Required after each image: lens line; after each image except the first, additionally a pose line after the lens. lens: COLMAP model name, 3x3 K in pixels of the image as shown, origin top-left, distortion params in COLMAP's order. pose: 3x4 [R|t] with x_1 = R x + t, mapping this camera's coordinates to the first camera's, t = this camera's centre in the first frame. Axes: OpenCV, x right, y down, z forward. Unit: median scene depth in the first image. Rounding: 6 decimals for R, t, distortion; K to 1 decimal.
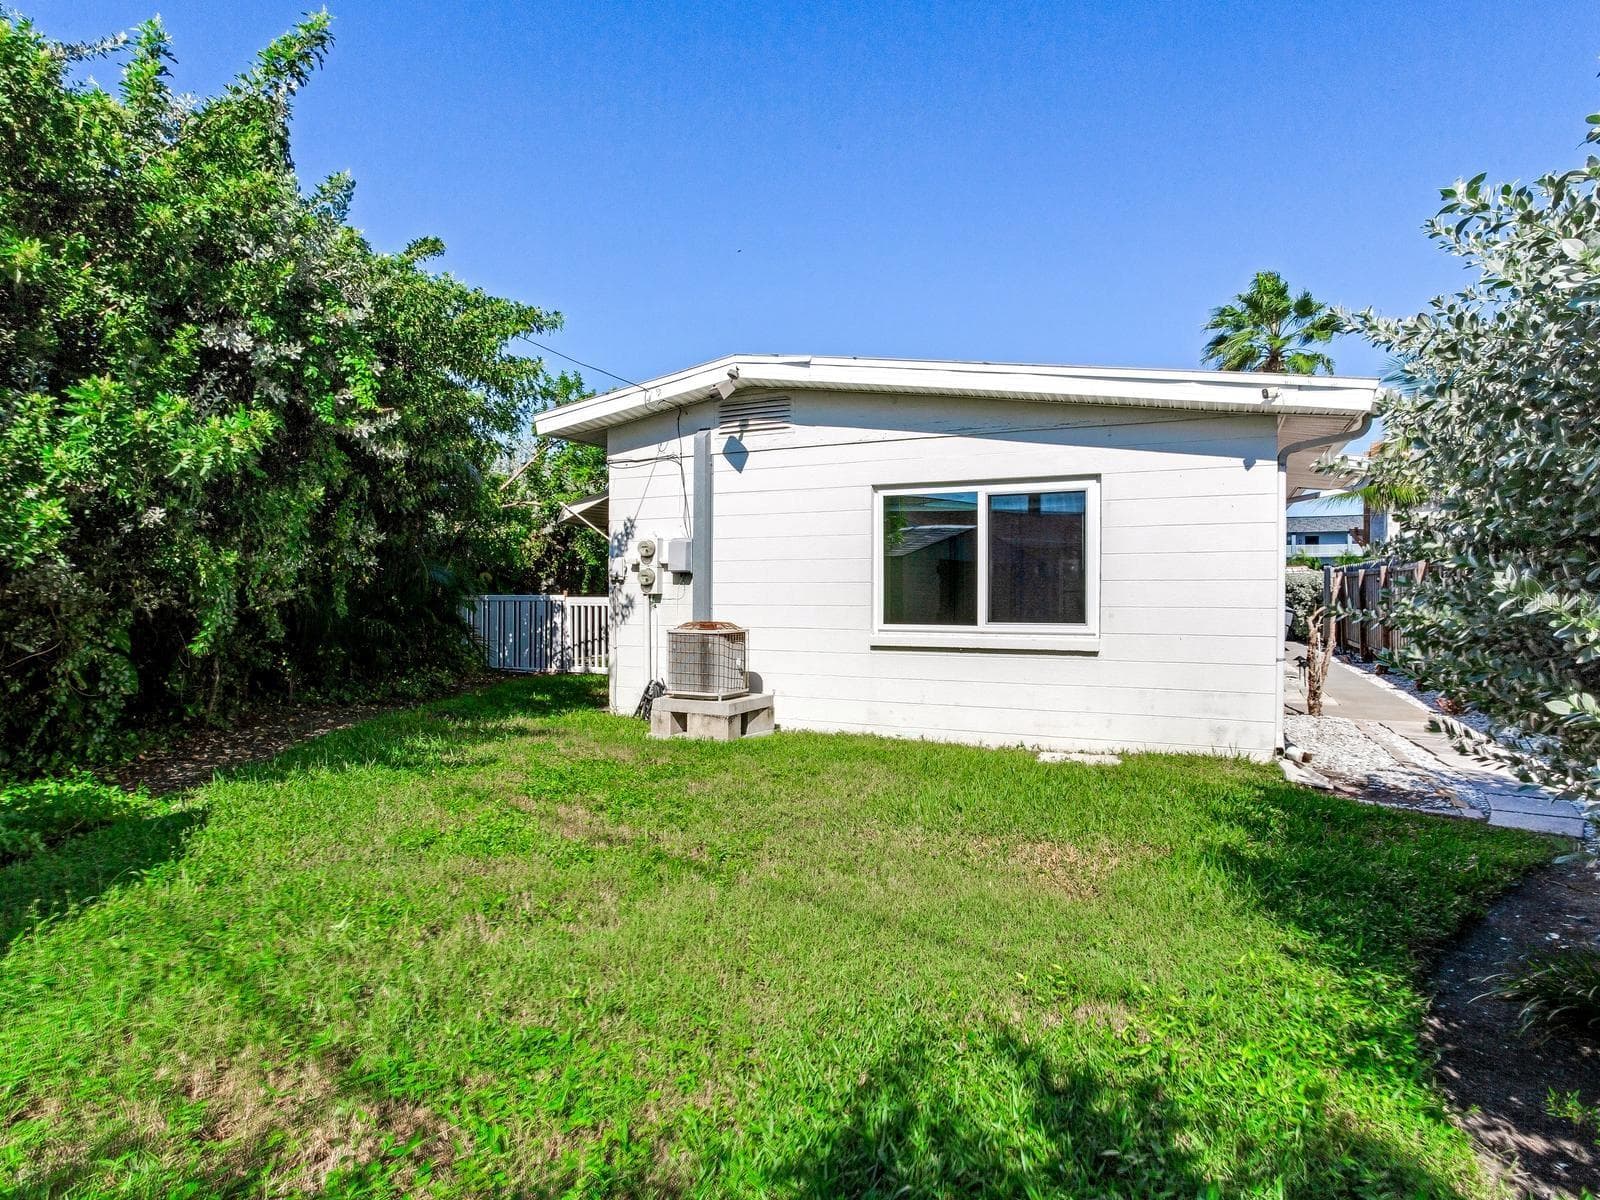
lens RADIAL K [[806.9, 0, 800.0], [0, 806.9, 600.0], [0, 0, 1]] dist [-0.022483, 0.000074]
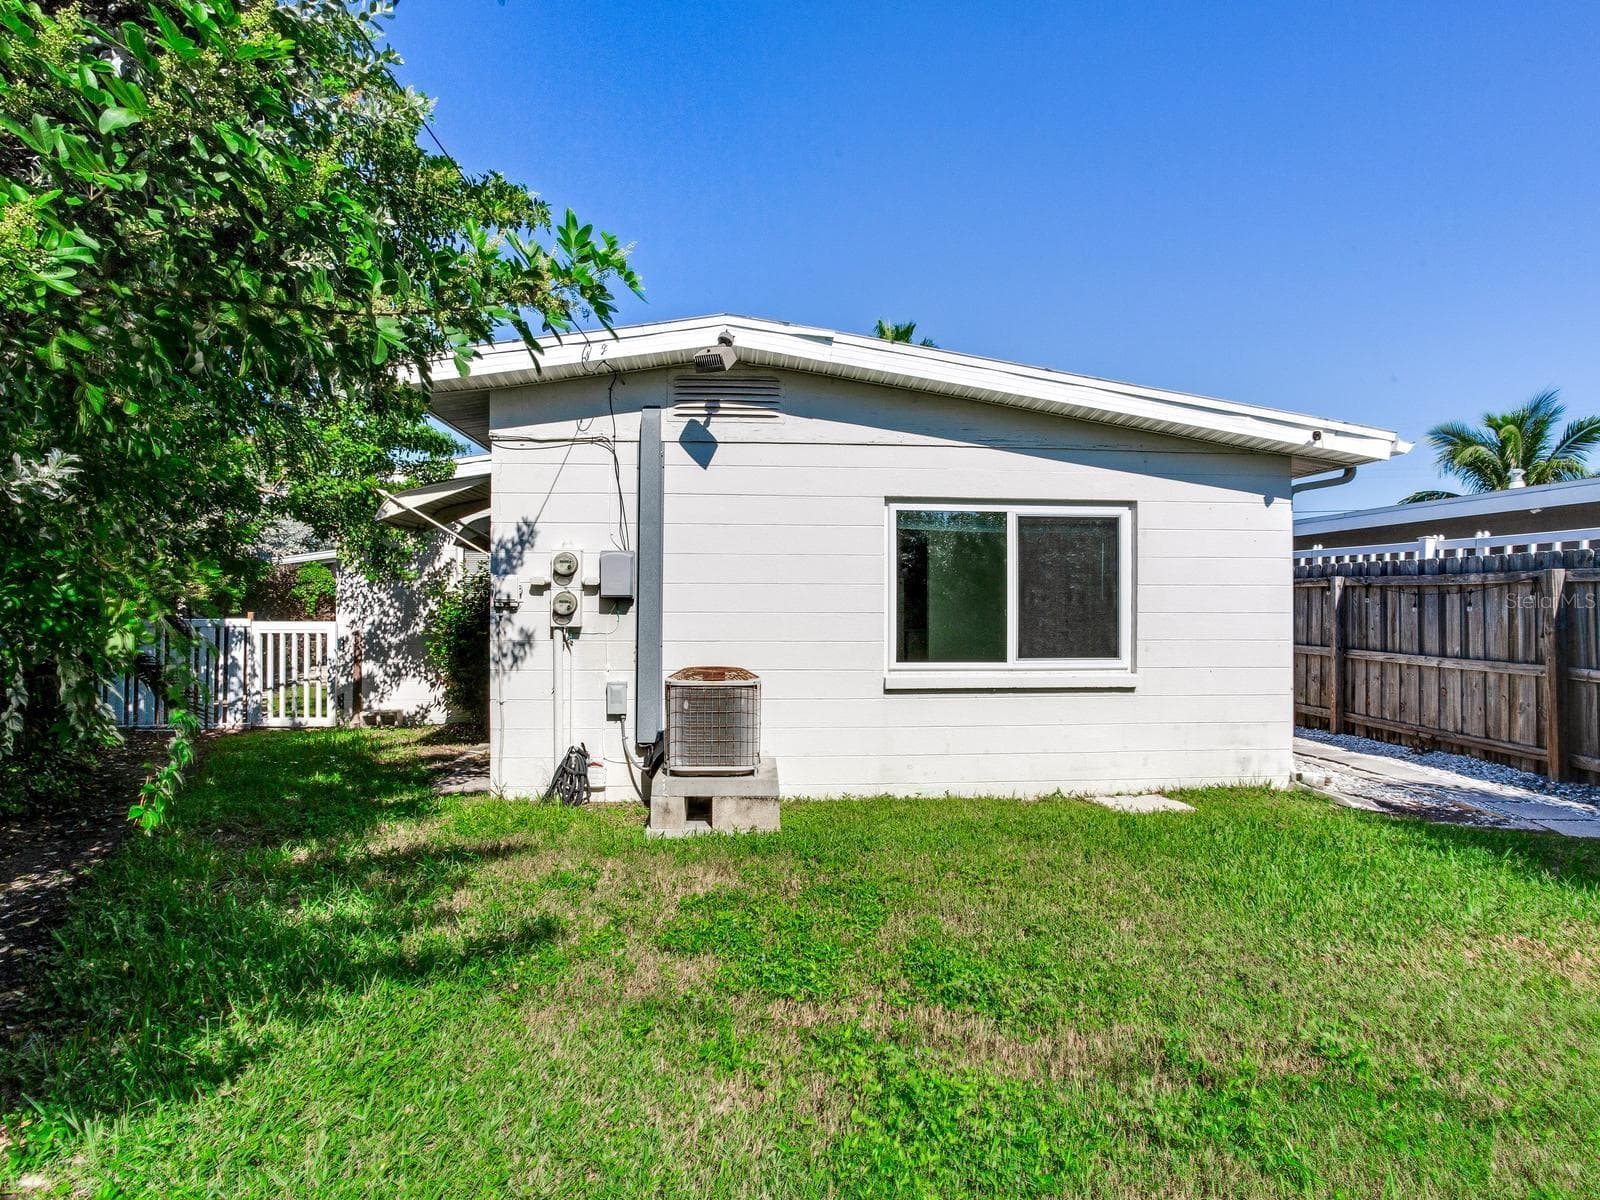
lens RADIAL K [[806.9, 0, 800.0], [0, 806.9, 600.0], [0, 0, 1]] dist [-0.022483, 0.000074]
pose [[0.886457, 0.004735, 0.462787, -0.350586], [0.001989, 0.999899, -0.014040, -0.022019], [-0.462807, 0.013367, 0.886358, 0.280435]]
